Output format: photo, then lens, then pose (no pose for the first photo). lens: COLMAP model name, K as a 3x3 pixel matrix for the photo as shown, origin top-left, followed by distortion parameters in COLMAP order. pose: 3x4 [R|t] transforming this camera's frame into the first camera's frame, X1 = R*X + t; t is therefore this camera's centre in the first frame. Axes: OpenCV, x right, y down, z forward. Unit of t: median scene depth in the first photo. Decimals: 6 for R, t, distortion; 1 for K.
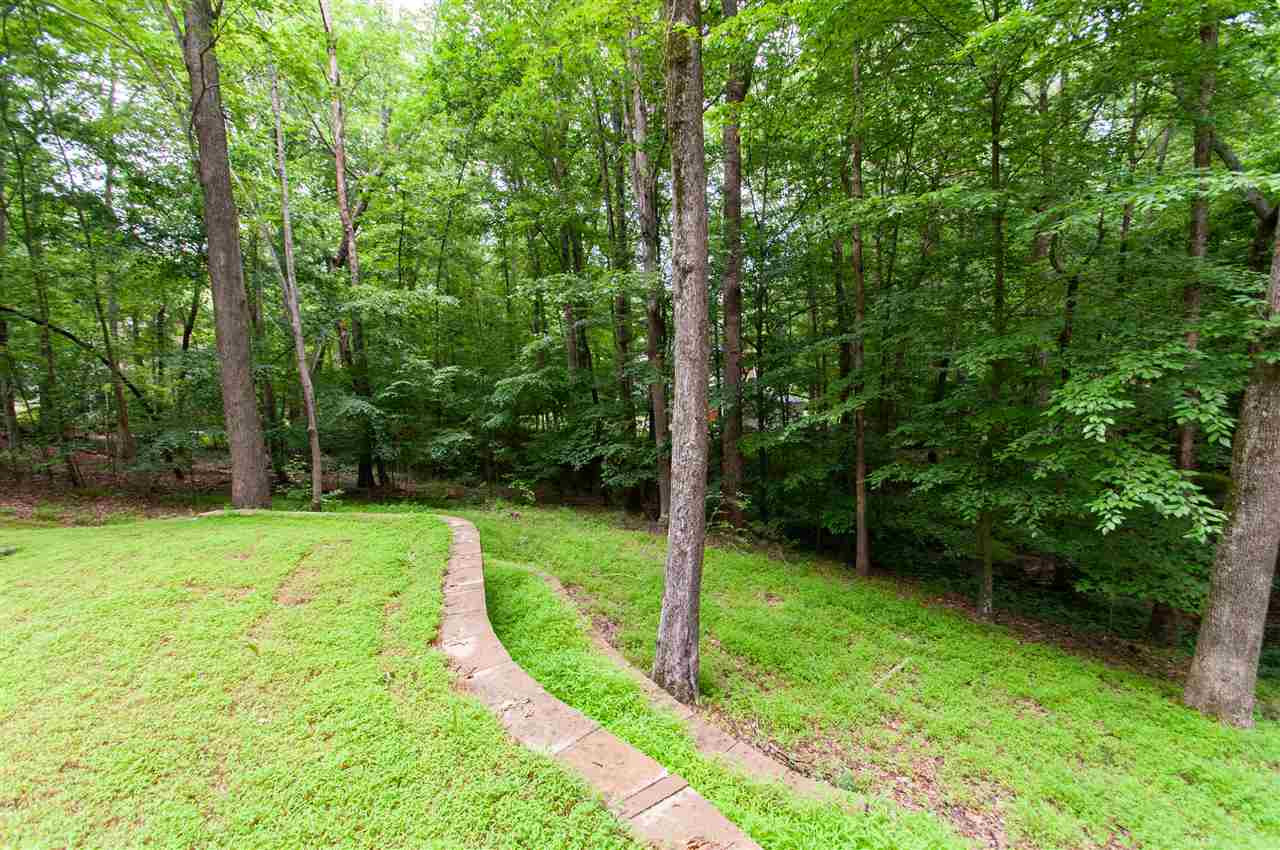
lens RADIAL K [[559.8, 0, 640.4], [0, 559.8, 433.2], [0, 0, 1]] dist [0.000800, -0.000484]
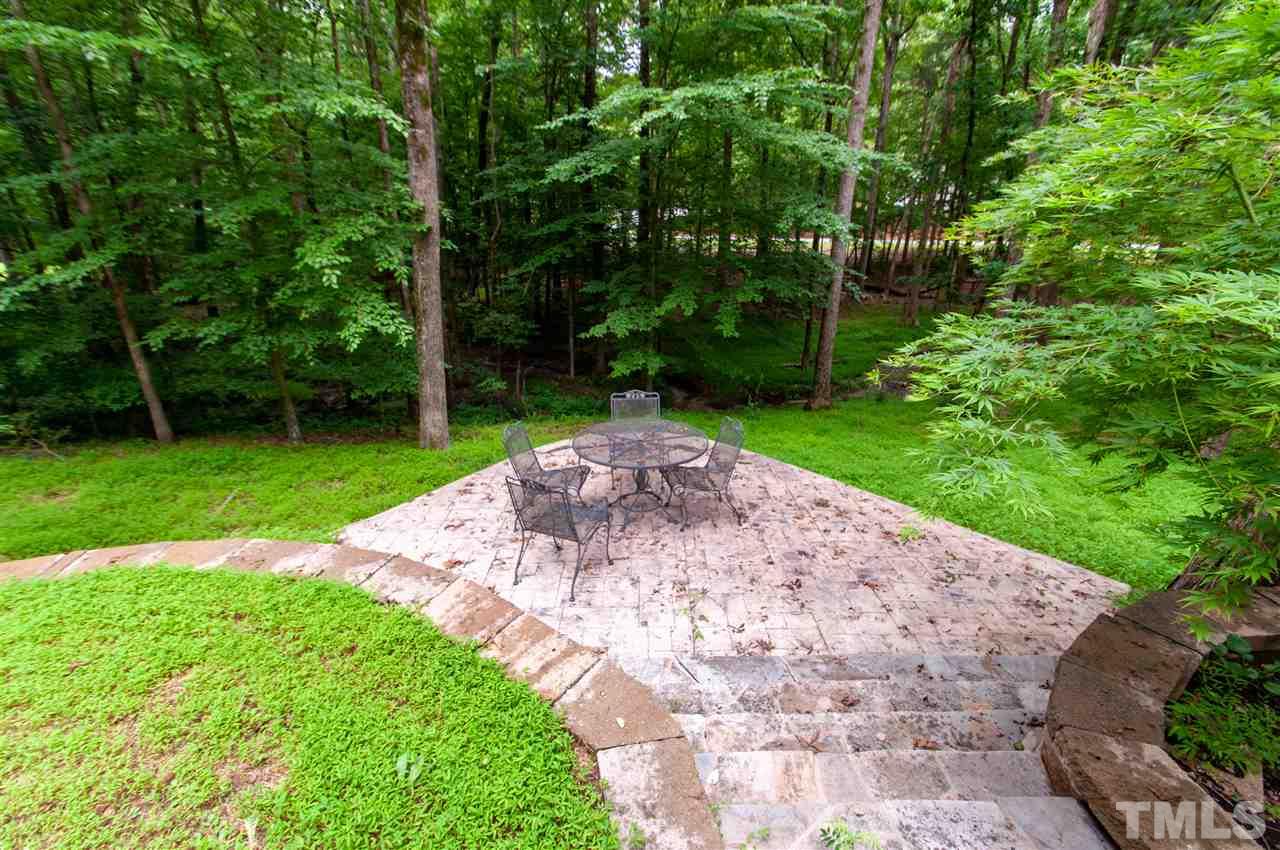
lens RADIAL K [[559.8, 0, 640.4], [0, 559.8, 433.2], [0, 0, 1]] dist [0.000800, -0.000484]
pose [[0.430268, -0.292848, 0.853879, -0.153536], [0.055788, 0.952734, 0.298640, -0.012869], [-0.900975, -0.080859, 0.426269, -0.307467]]
